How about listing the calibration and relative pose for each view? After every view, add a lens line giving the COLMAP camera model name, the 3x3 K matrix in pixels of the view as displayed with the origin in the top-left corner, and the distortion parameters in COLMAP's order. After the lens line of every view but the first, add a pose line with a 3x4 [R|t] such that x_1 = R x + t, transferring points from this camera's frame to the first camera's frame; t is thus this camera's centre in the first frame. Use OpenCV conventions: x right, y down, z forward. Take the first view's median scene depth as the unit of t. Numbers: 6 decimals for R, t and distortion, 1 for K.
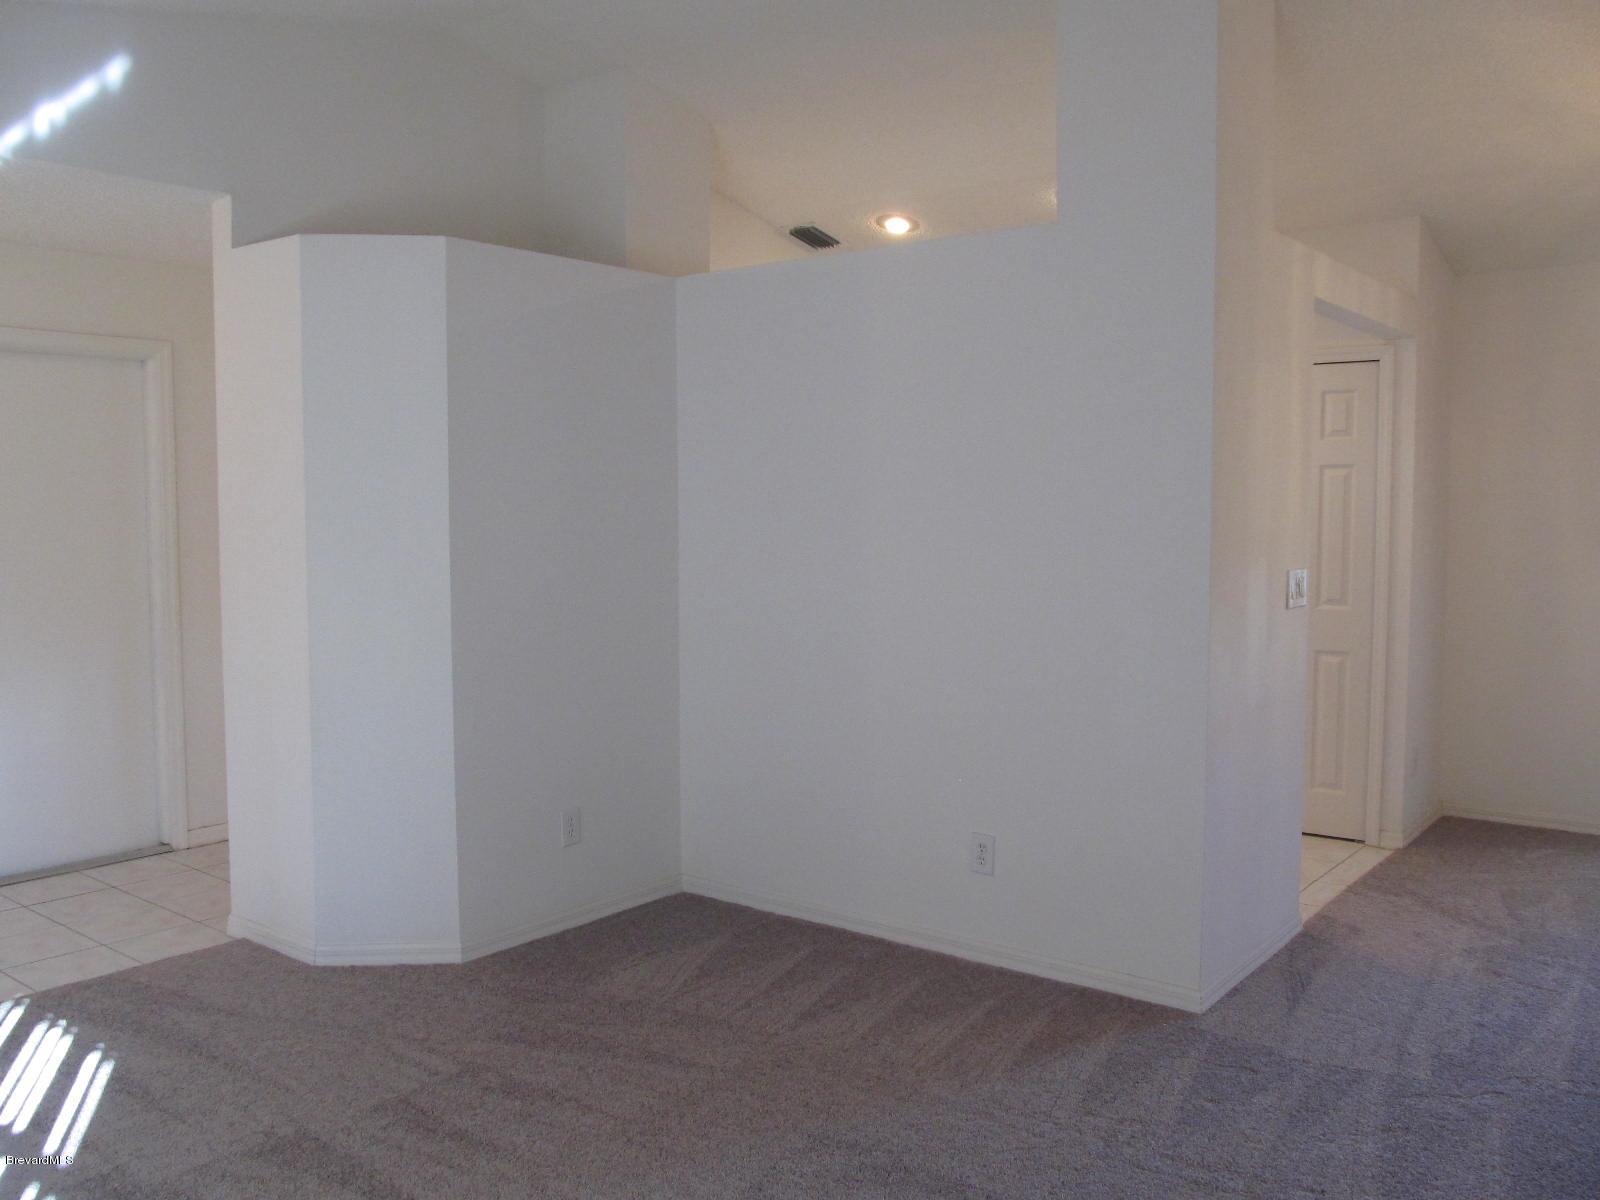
lens RADIAL K [[1337.6, 0, 796.2], [0, 1337.6, 592.4], [0, 0, 1]] dist [-0.043464, 0.008687]
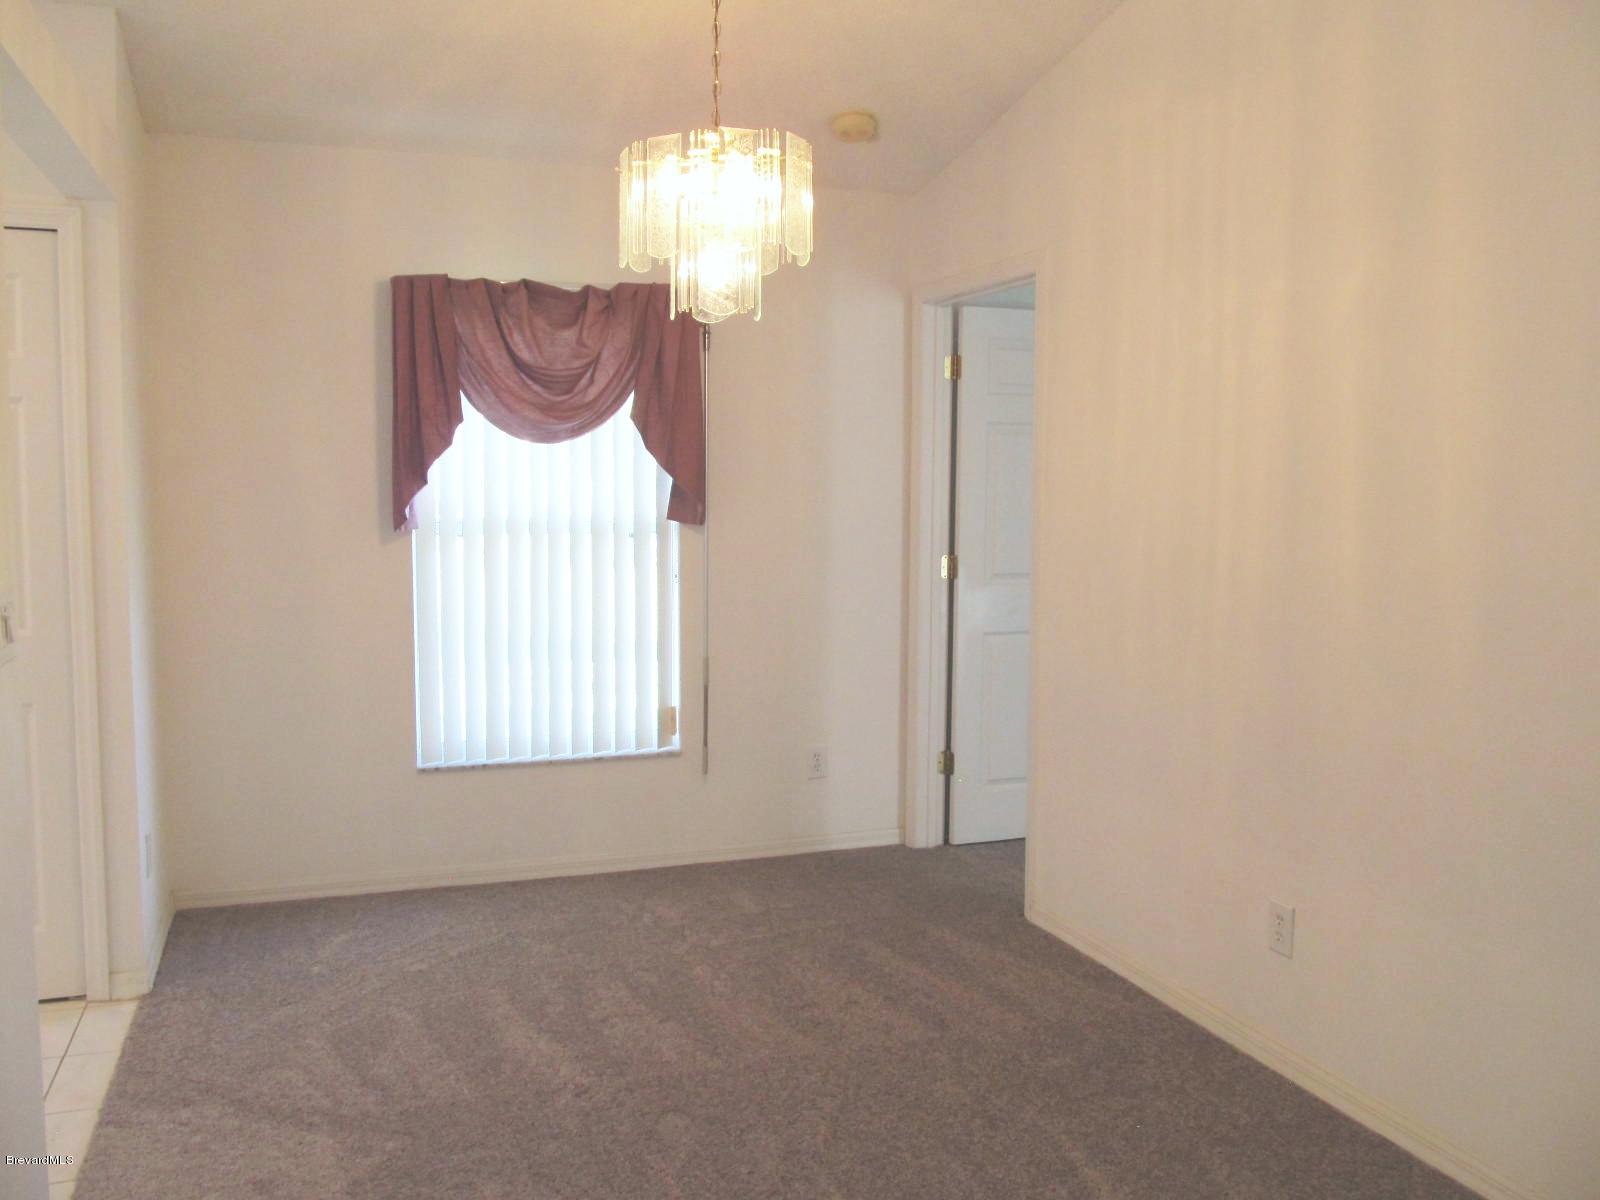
lens RADIAL K [[1337.6, 0, 796.2], [0, 1337.6, 592.4], [0, 0, 1]] dist [-0.043464, 0.008687]
pose [[0.543104, -0.060769, 0.837463, 0.101889], [0.056749, 0.997754, 0.035598, -0.007711], [-0.837745, 0.028192, 0.545333, 0.380639]]
